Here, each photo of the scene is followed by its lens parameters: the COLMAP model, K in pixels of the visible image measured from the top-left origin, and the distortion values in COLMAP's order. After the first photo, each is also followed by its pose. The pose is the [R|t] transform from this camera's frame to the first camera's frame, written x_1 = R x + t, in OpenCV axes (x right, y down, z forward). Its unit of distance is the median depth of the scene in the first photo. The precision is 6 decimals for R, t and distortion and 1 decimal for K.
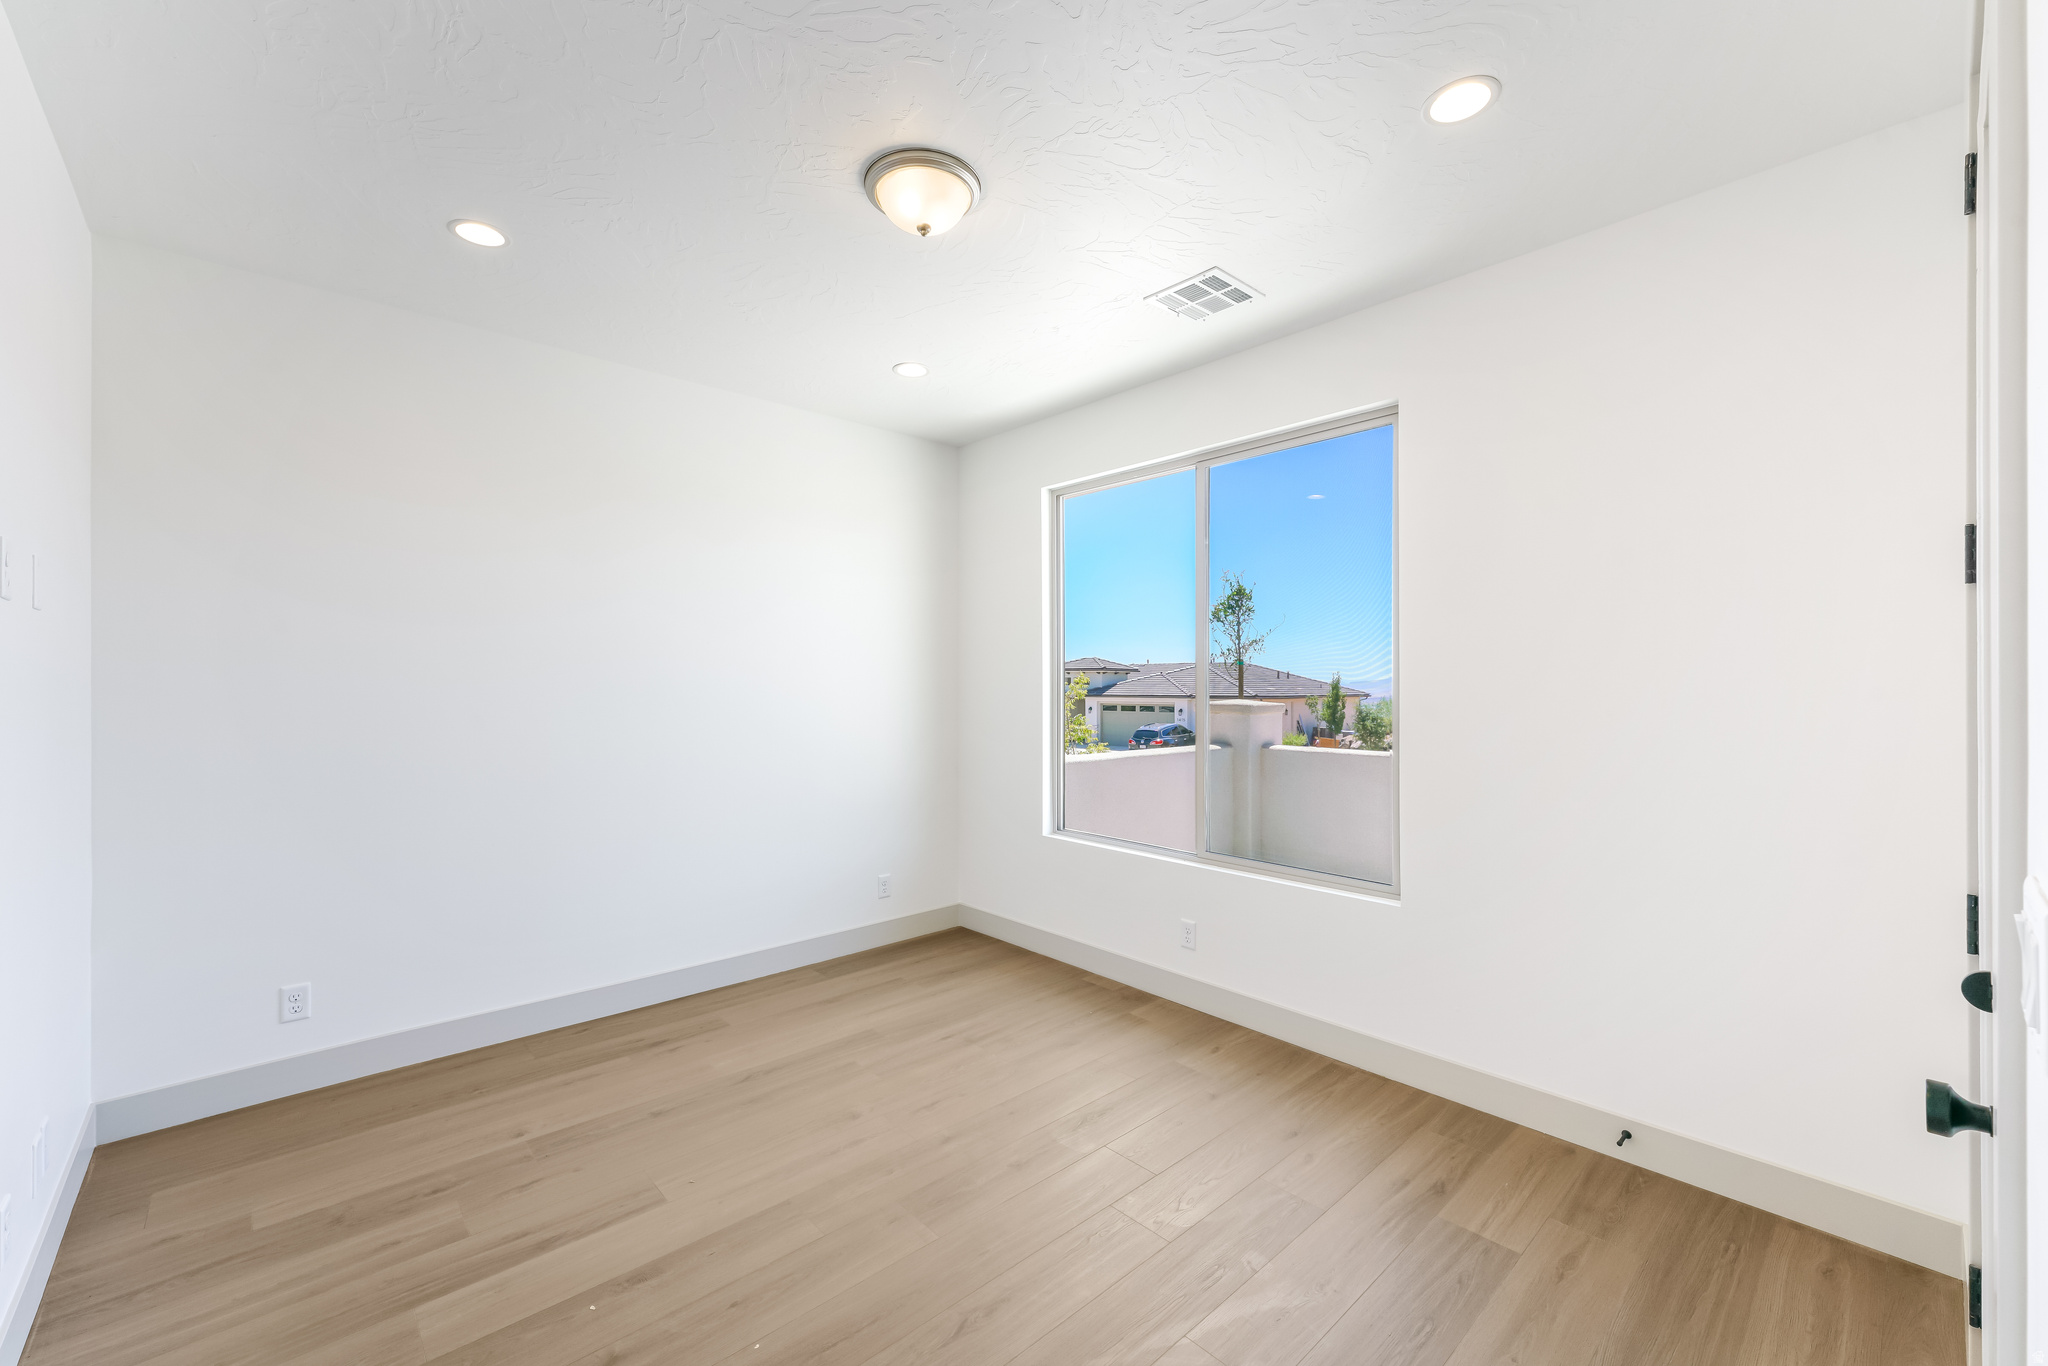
lens RADIAL K [[839.0, 0, 1024.0], [0, 839.0, 683.0], [0, 0, 1]] dist [-0.001752, -0.000115]
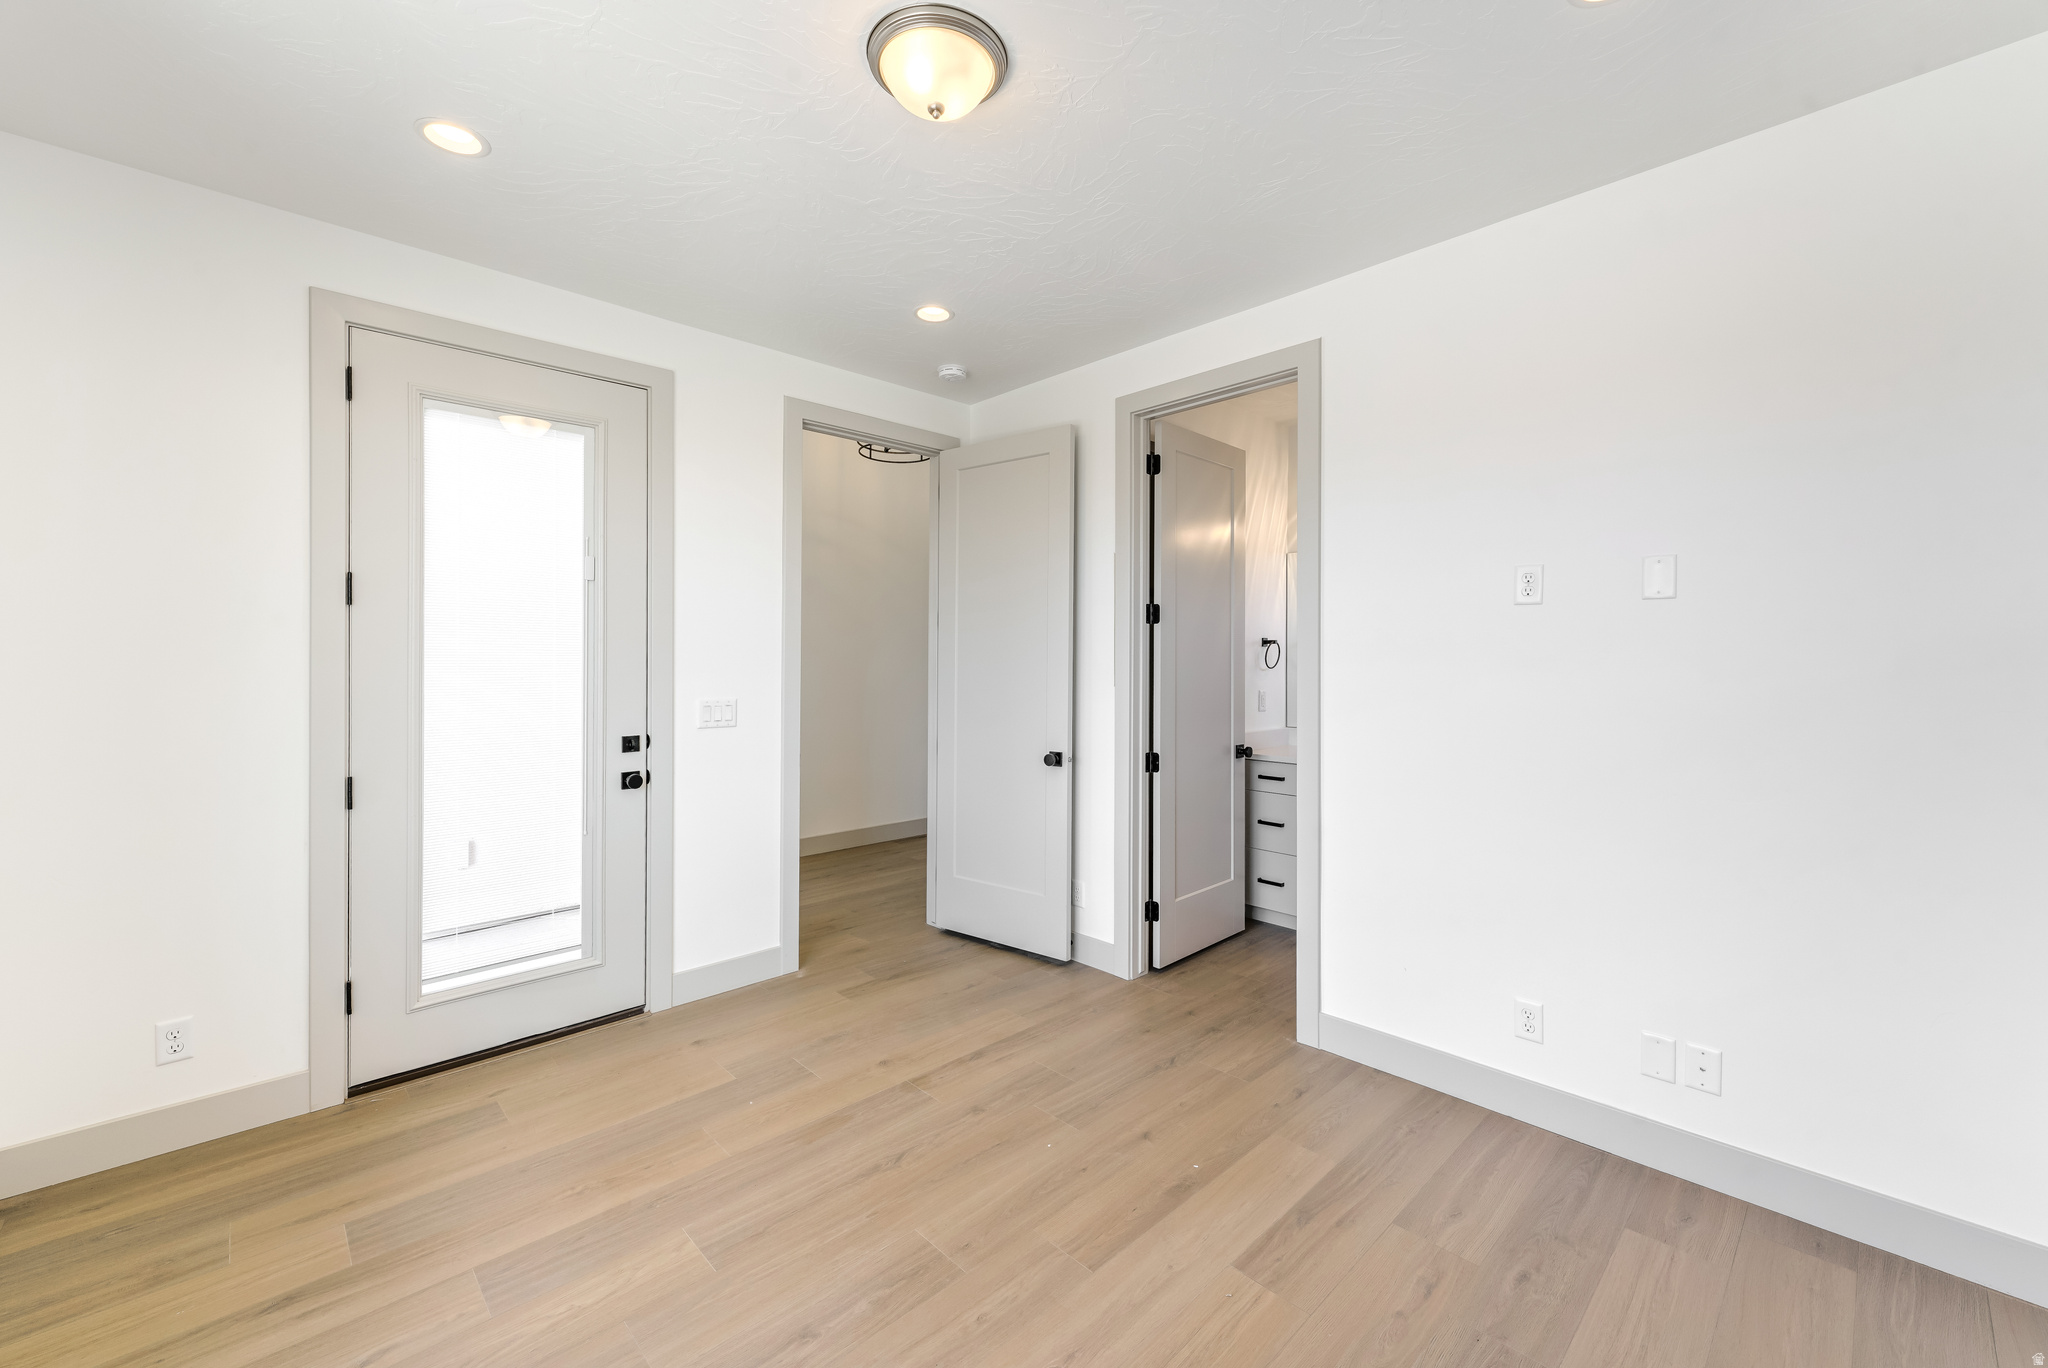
lens RADIAL K [[826.6, 0, 1015.7], [0, 826.6, 660.8], [0, 0, 1]] dist [-0.000504, -0.000114]
pose [[-0.999843, 0.000661, -0.017733, -0.197594], [0.000479, 0.999948, 0.010221, -0.011415], [0.017739, 0.010211, -0.999791, 1.920986]]
